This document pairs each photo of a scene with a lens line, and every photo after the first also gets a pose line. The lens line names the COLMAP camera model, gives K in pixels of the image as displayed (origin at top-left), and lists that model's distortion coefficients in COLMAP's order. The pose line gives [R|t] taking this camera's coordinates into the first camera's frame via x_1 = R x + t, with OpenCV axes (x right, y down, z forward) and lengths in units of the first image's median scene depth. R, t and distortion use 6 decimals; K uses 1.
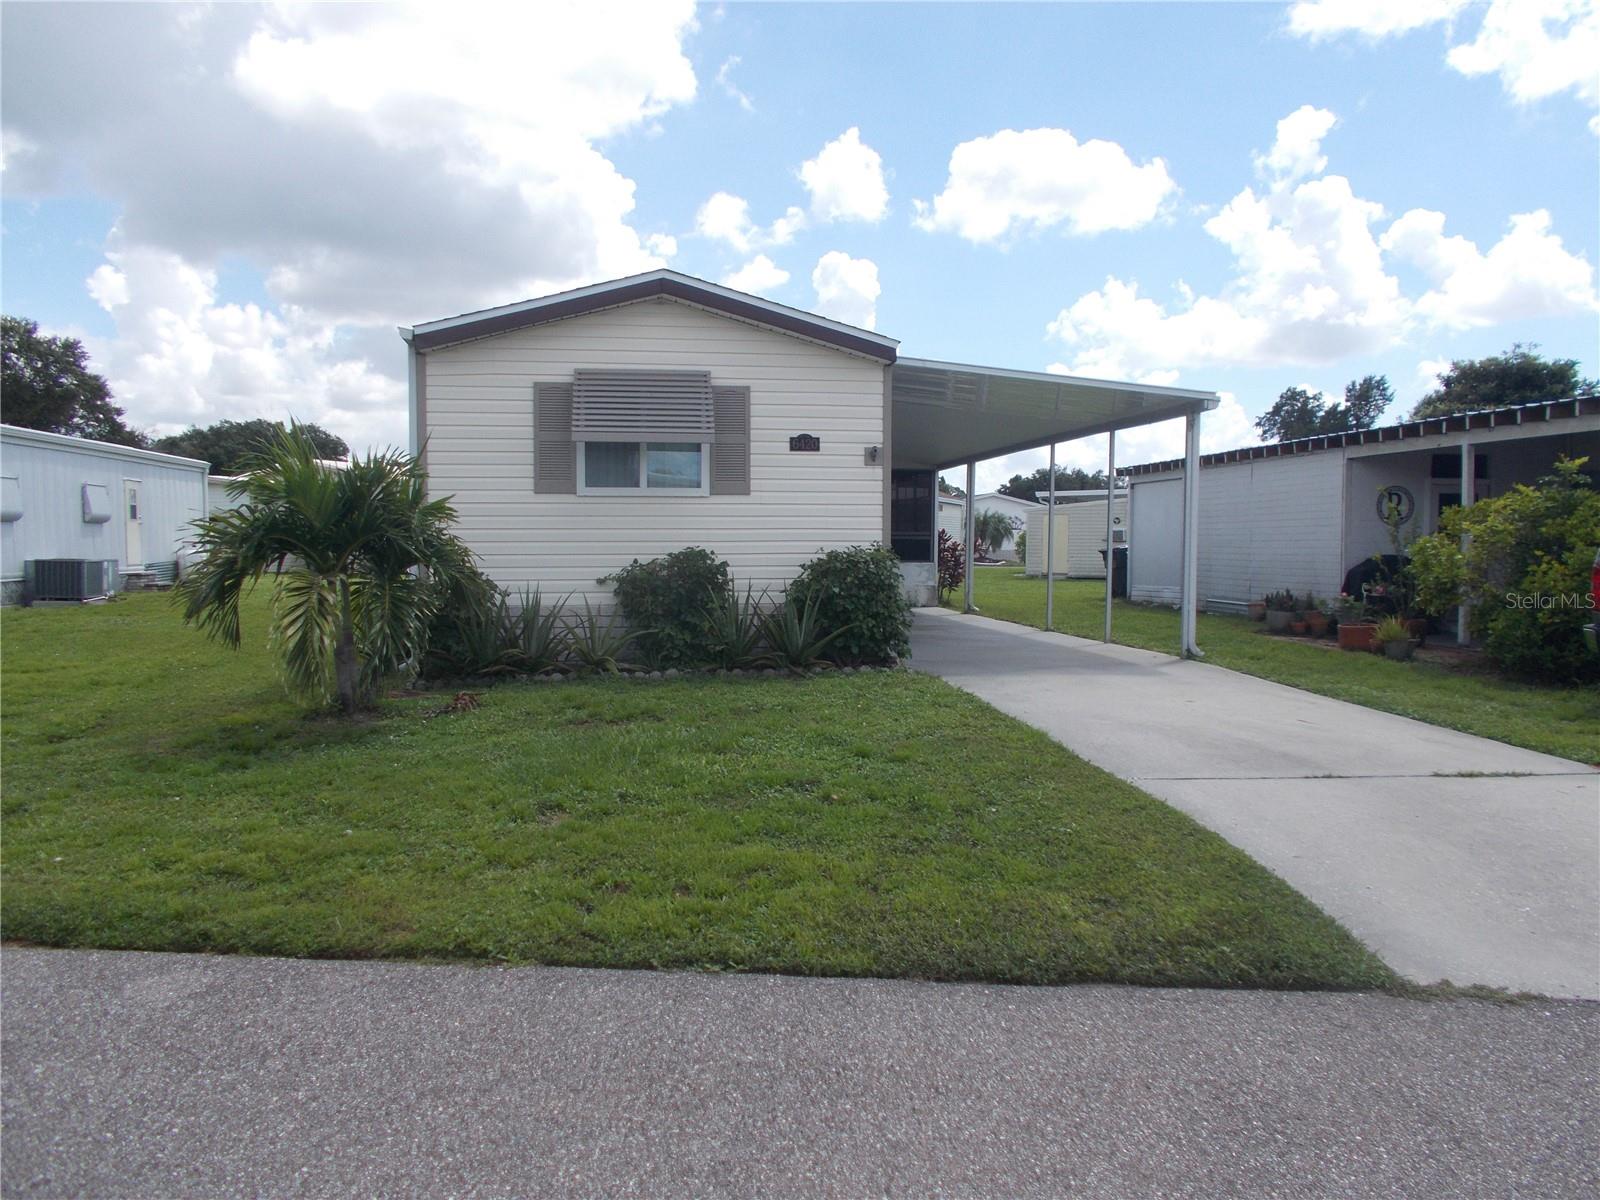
lens RADIAL K [[1228.3, 0, 800.0], [0, 1228.3, 600.0], [0, 0, 1]] dist [-0.005261, -0.000702]
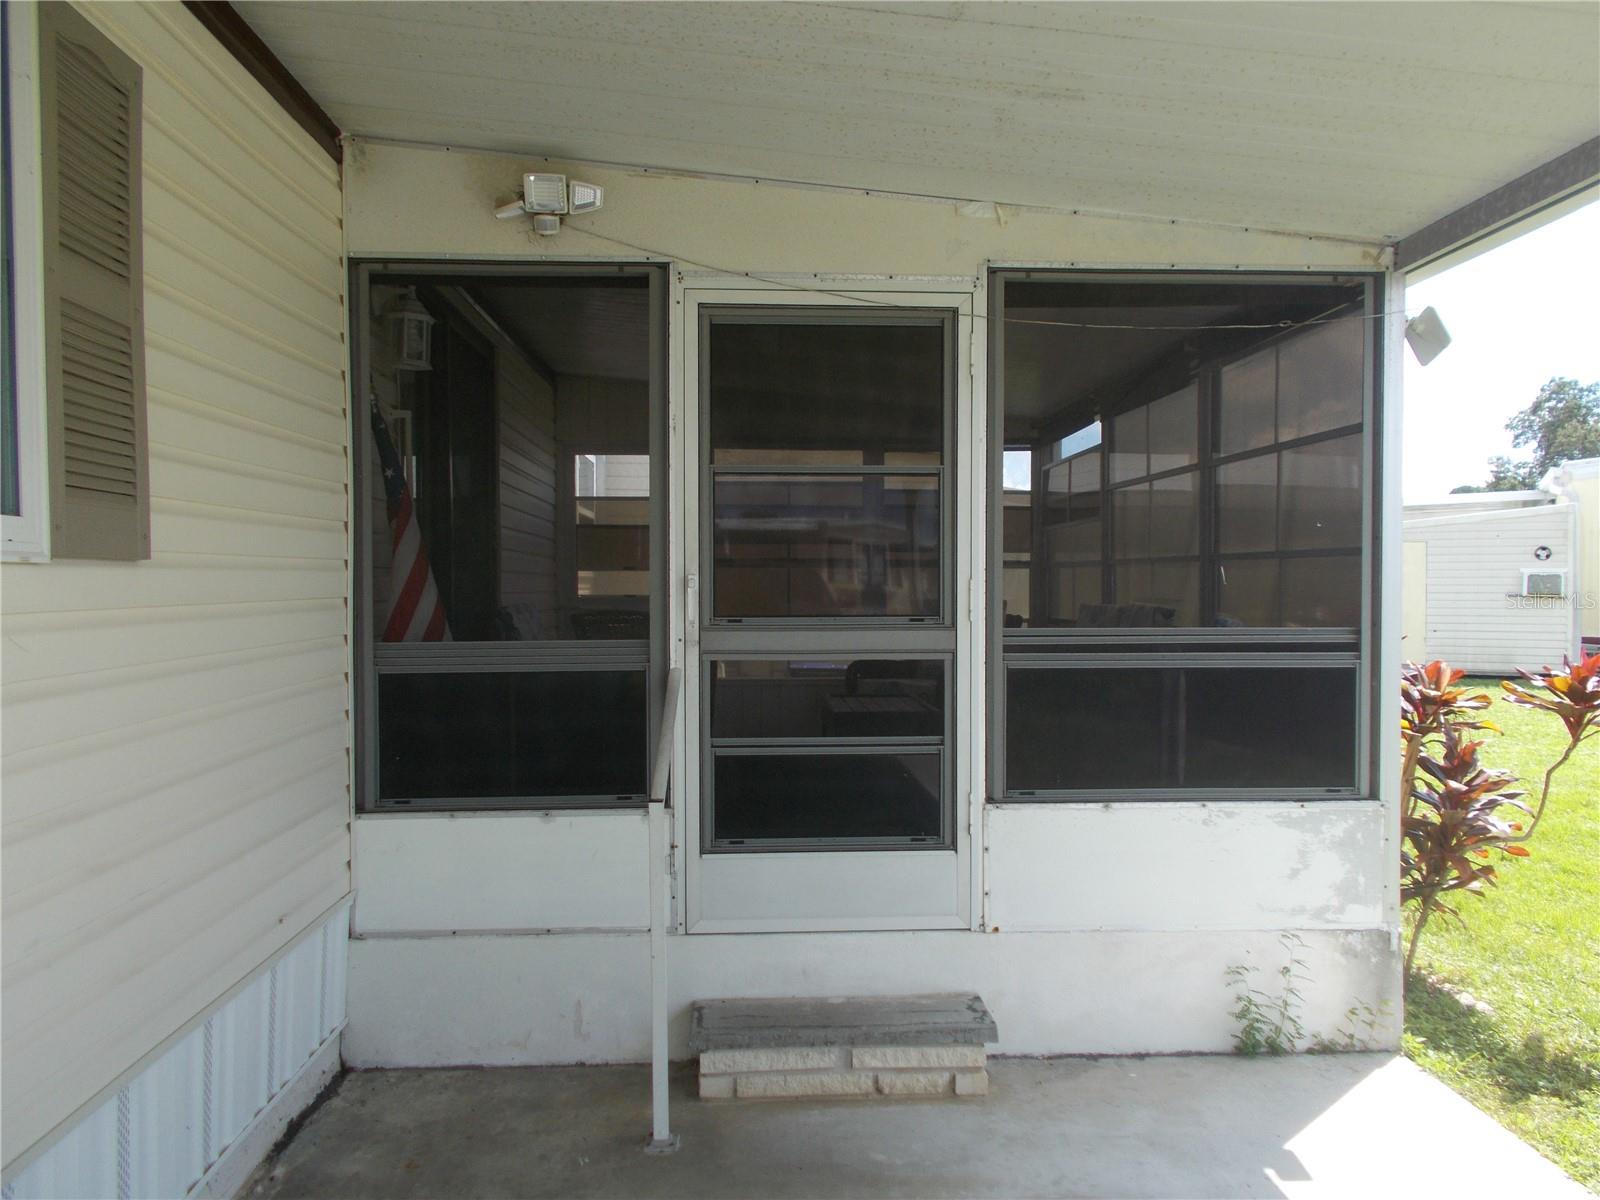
lens RADIAL K [[1228.3, 0, 800.0], [0, 1228.3, 600.0], [0, 0, 1]] dist [-0.005261, -0.000702]
pose [[0.993716, -0.004691, -0.111833, 0.074419], [0.001646, 0.999626, -0.027302, -0.087391], [0.111920, 0.026946, 0.993352, 1.310962]]
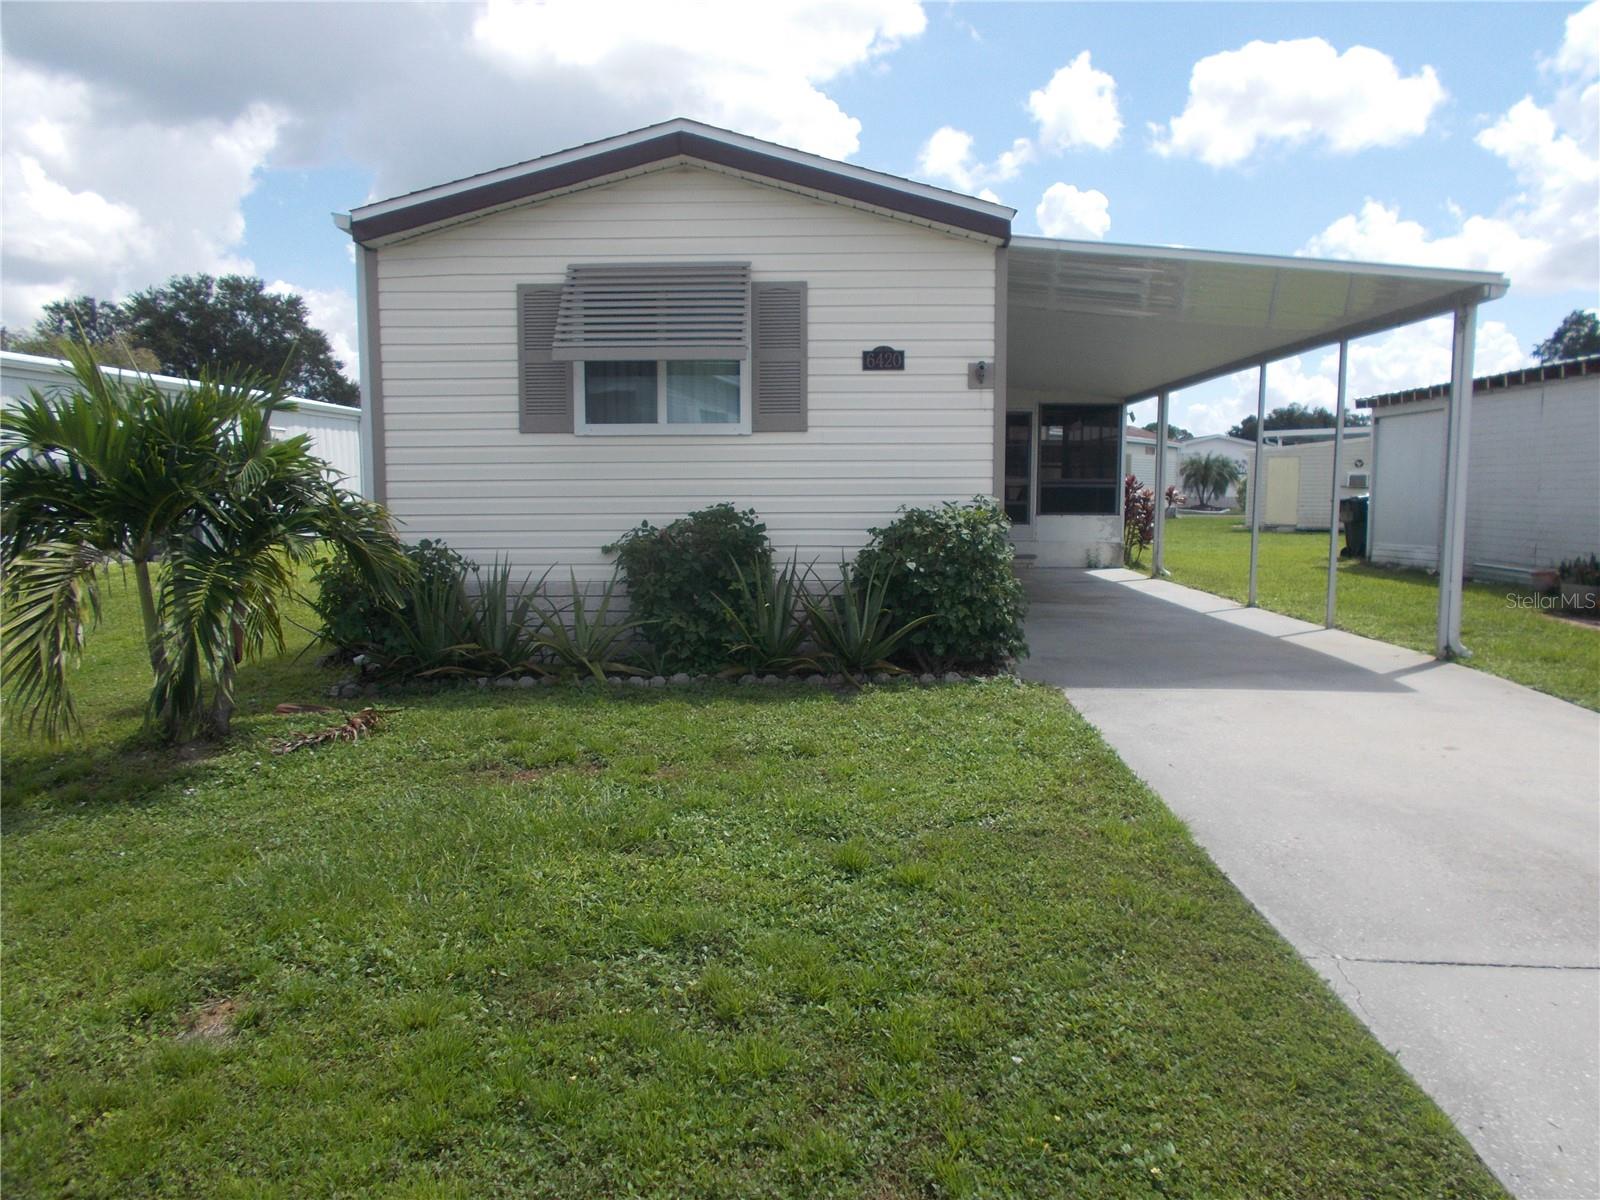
lens RADIAL K [[1183.5, 0, 818.0], [0, 1183.5, 615.7], [0, 0, 1]] dist [0.042413, -0.071232]
pose [[0.984157, 0.013479, -0.176785, 0.081061], [-0.002788, 0.998159, 0.060583, -0.016978], [0.177276, -0.059130, 0.982383, 0.263664]]
